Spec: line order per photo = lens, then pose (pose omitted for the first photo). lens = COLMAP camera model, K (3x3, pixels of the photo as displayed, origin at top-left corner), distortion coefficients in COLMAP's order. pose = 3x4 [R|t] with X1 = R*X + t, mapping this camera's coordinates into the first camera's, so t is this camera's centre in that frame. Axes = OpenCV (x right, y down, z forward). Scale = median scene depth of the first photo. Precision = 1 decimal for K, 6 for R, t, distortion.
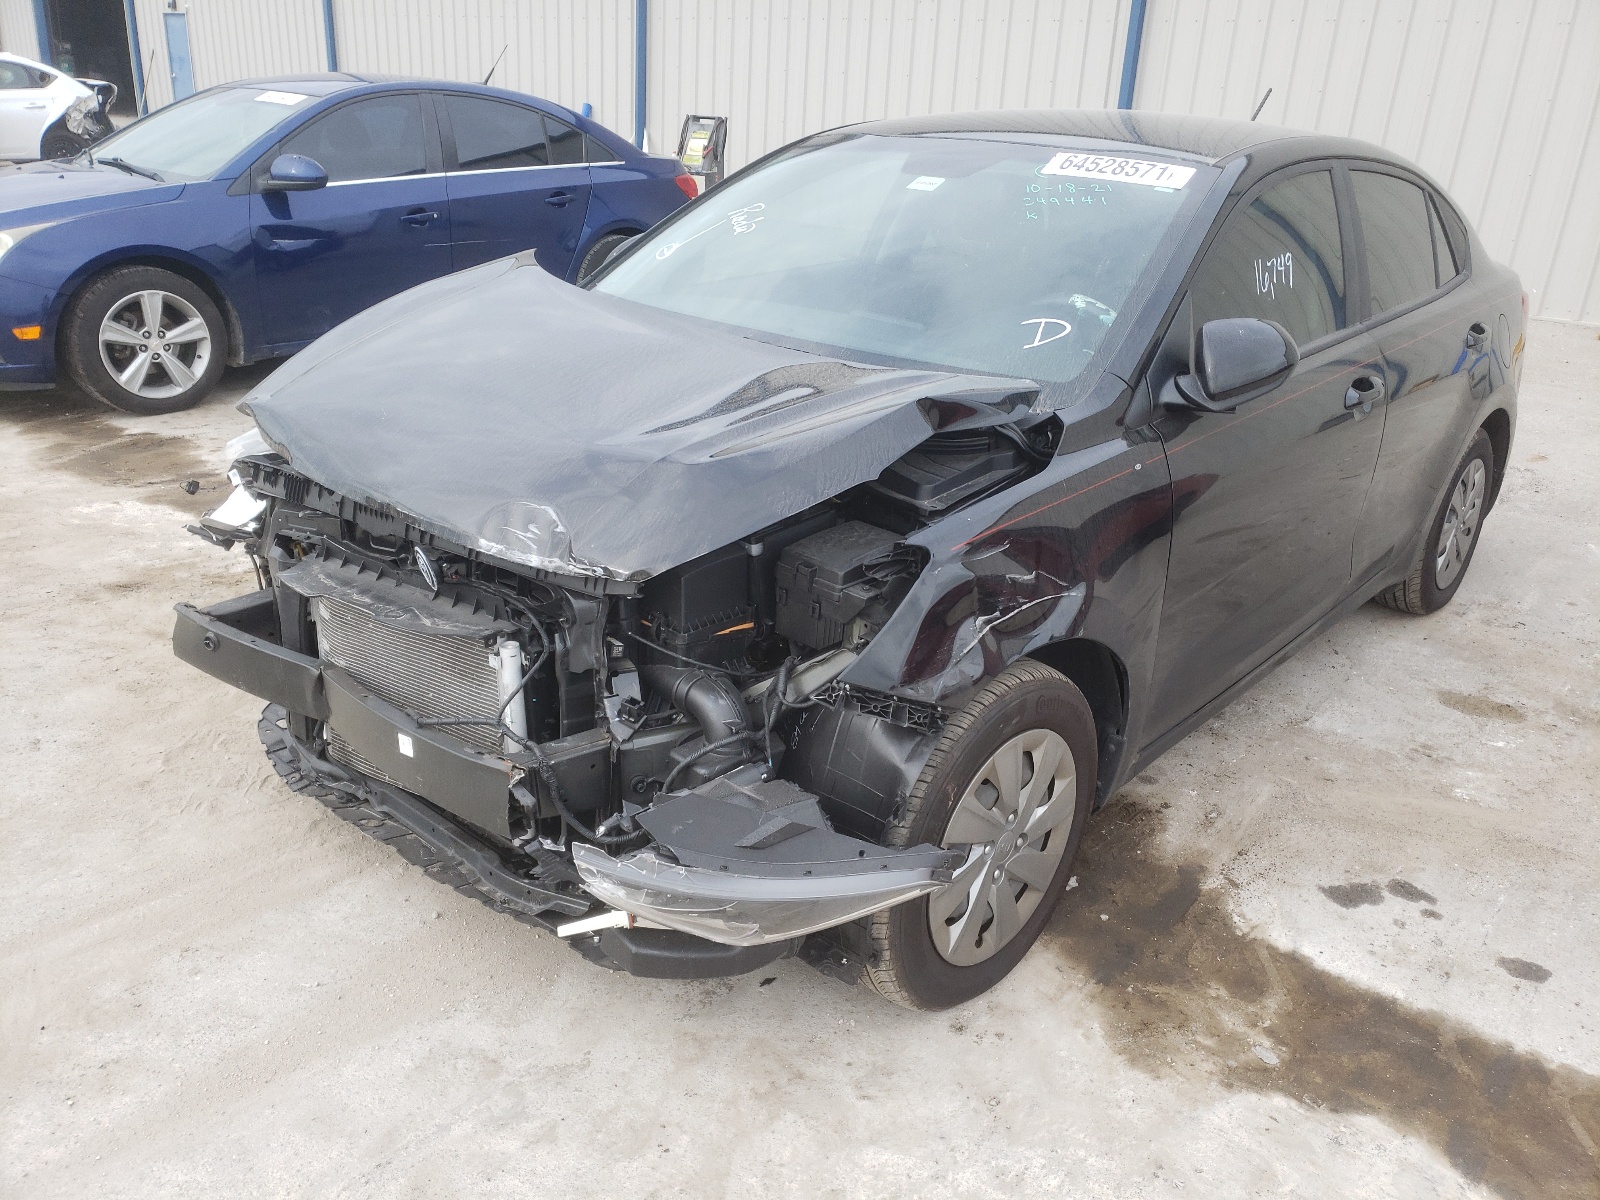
lens RADIAL K [[1255.7, 0, 800.0], [0, 1255.7, 600.0], [0, 0, 1]] dist [0.002205, 0.015142]
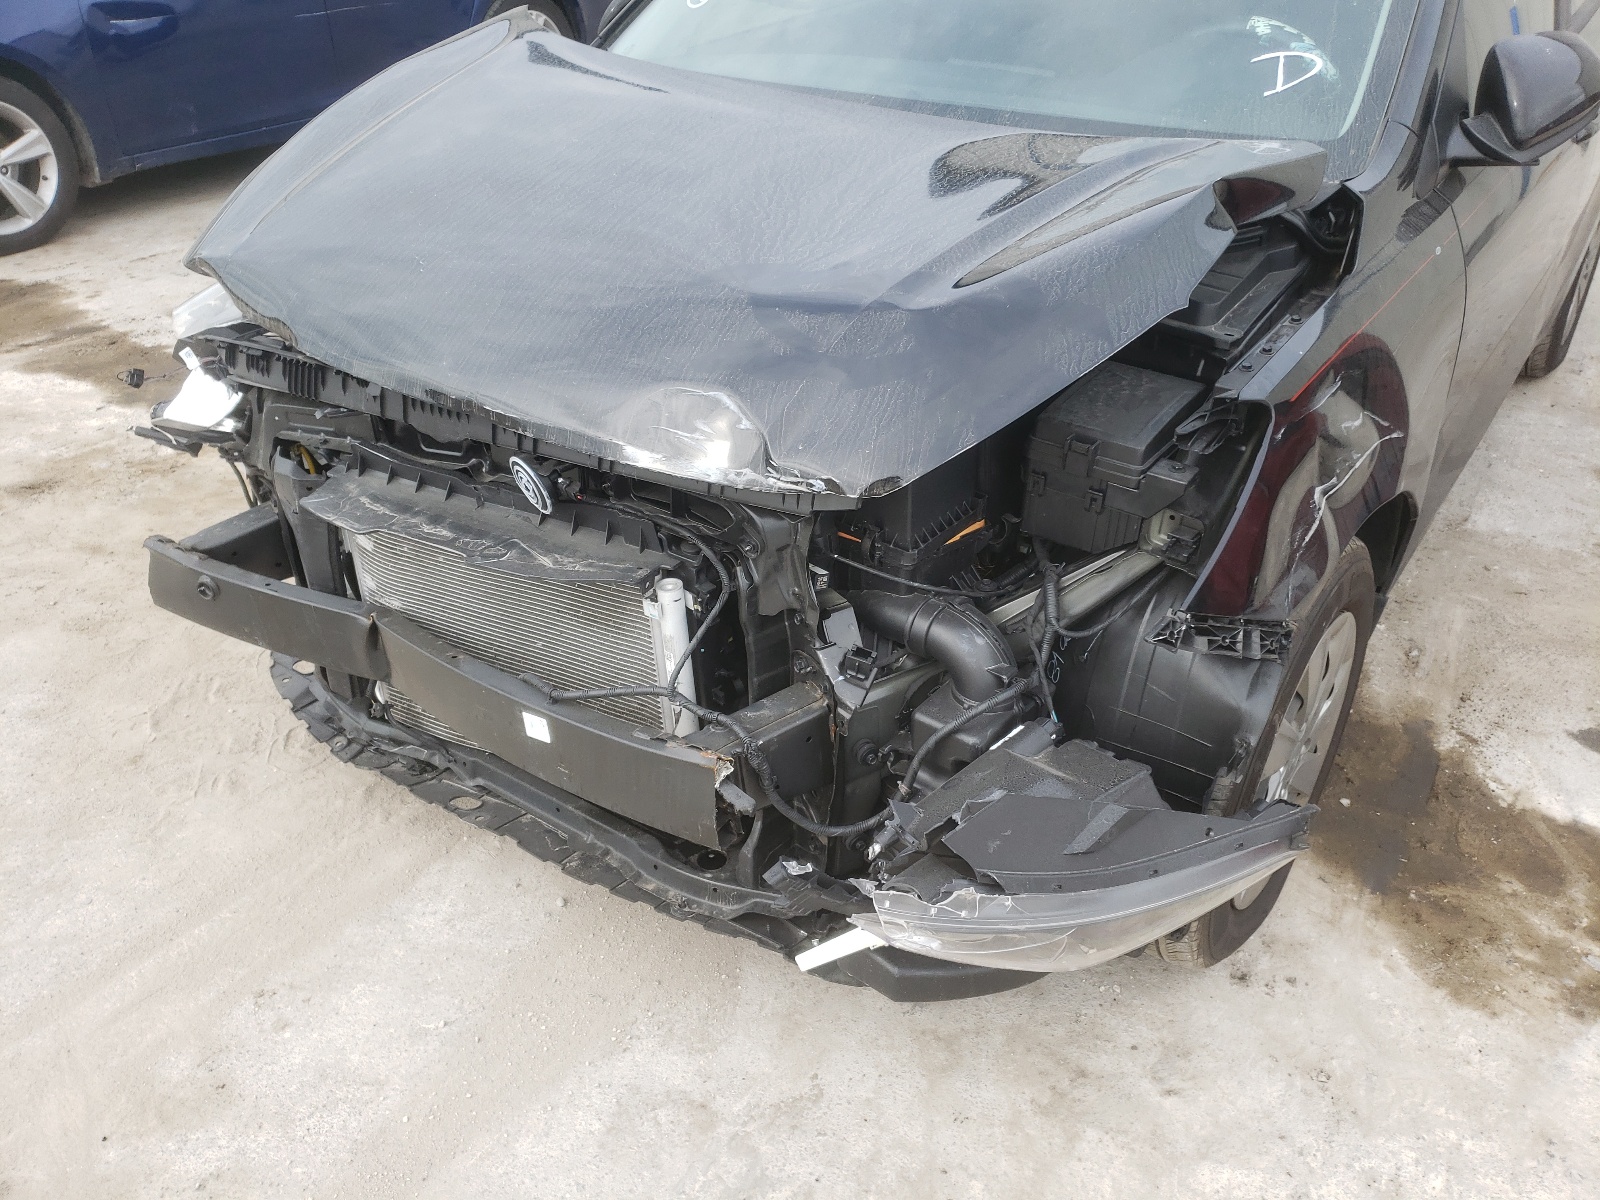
lens RADIAL K [[1274.9, 0, 800.0], [0, 1274.9, 600.0], [0, 0, 1]] dist [0.009684, 0.001195]
pose [[0.992899, -0.099731, 0.064848, -0.187468], [0.087087, 0.980730, 0.174884, -0.071330], [-0.081040, -0.167994, 0.982451, 0.243501]]
